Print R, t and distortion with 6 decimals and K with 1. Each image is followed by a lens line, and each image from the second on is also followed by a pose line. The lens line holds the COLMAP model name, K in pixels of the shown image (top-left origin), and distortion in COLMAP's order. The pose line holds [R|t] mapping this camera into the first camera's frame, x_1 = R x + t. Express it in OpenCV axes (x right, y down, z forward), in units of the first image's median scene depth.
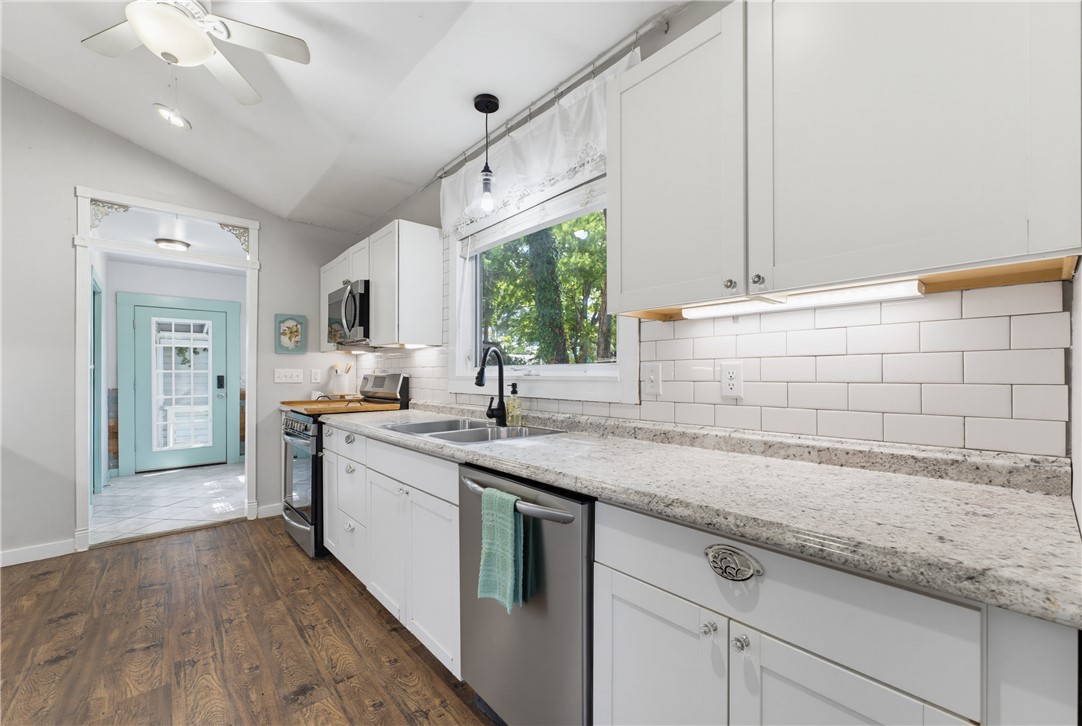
lens RADIAL K [[436.6, 0, 535.6], [0, 436.6, 376.5], [0, 0, 1]] dist [-0.000634, 0.000975]
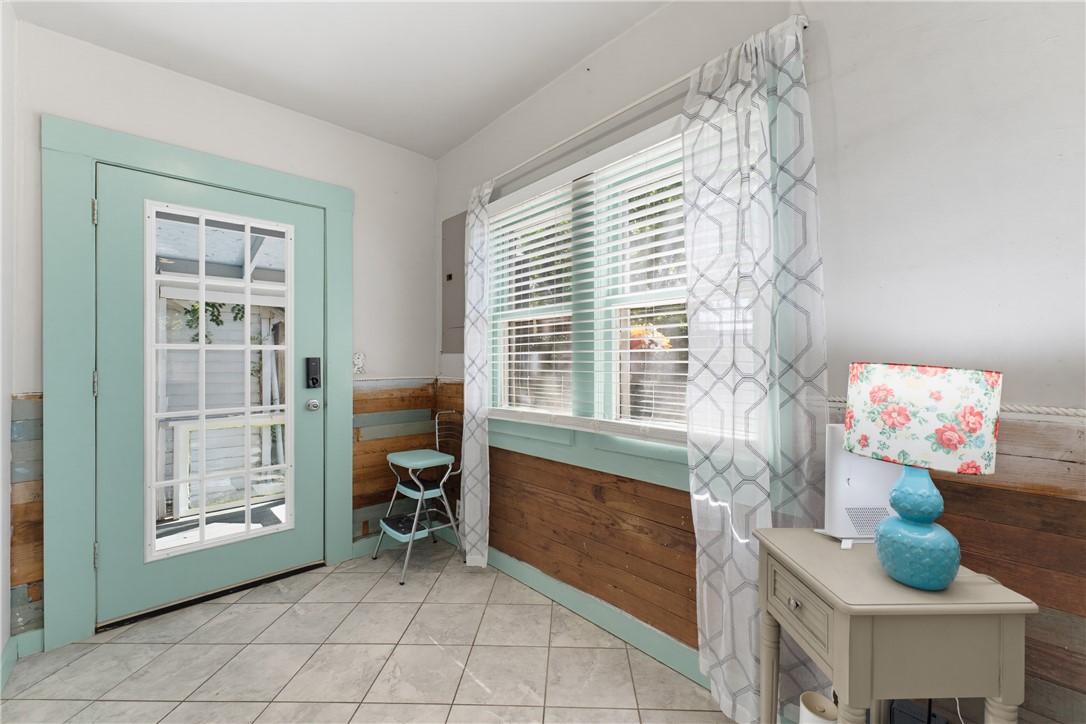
lens RADIAL K [[438.2, 0, 545.7], [0, 438.2, 364.1], [0, 0, 1]] dist [-0.000634, 0.000975]
pose [[0.999717, 0.002621, 0.023660, -1.635277], [-0.002583, 0.999995, -0.001634, 0.013074], [-0.023664, 0.001572, 0.999719, 1.851649]]
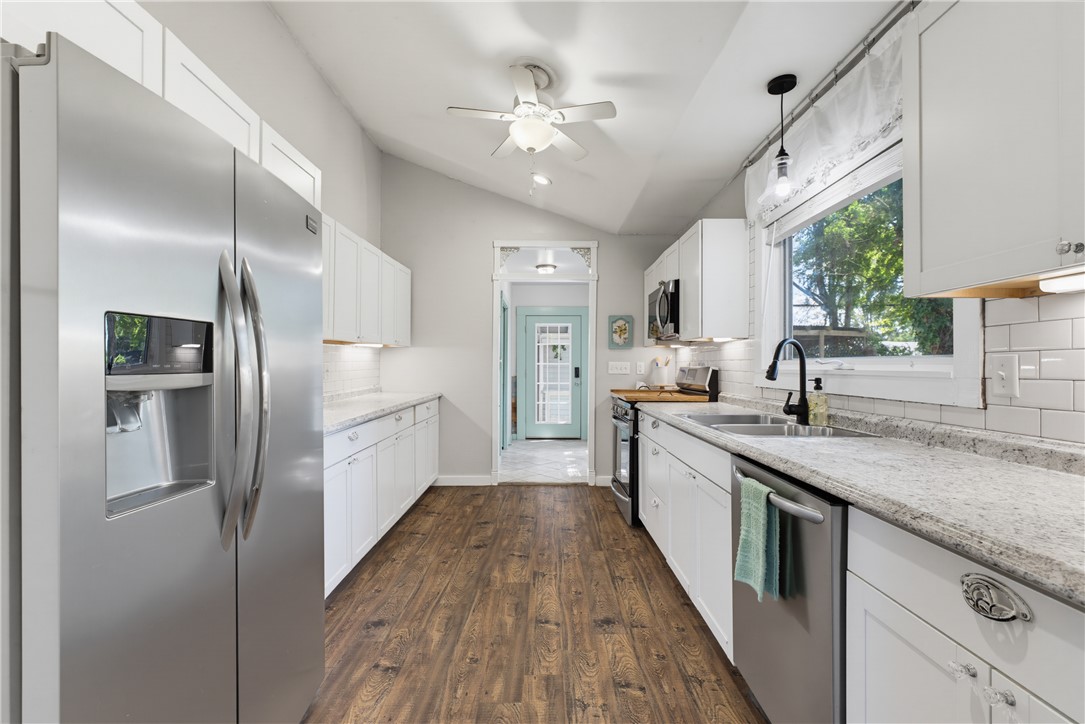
lens RADIAL K [[451.4, 0, 545.1], [0, 451.4, 364.9], [0, 0, 1]] dist [0.001100, 0.000272]
pose [[0.757027, 0.003069, -0.653376, 0.136735], [-0.009315, 0.999938, -0.006097, -0.000847], [0.653317, 0.010702, 0.757009, -0.076701]]
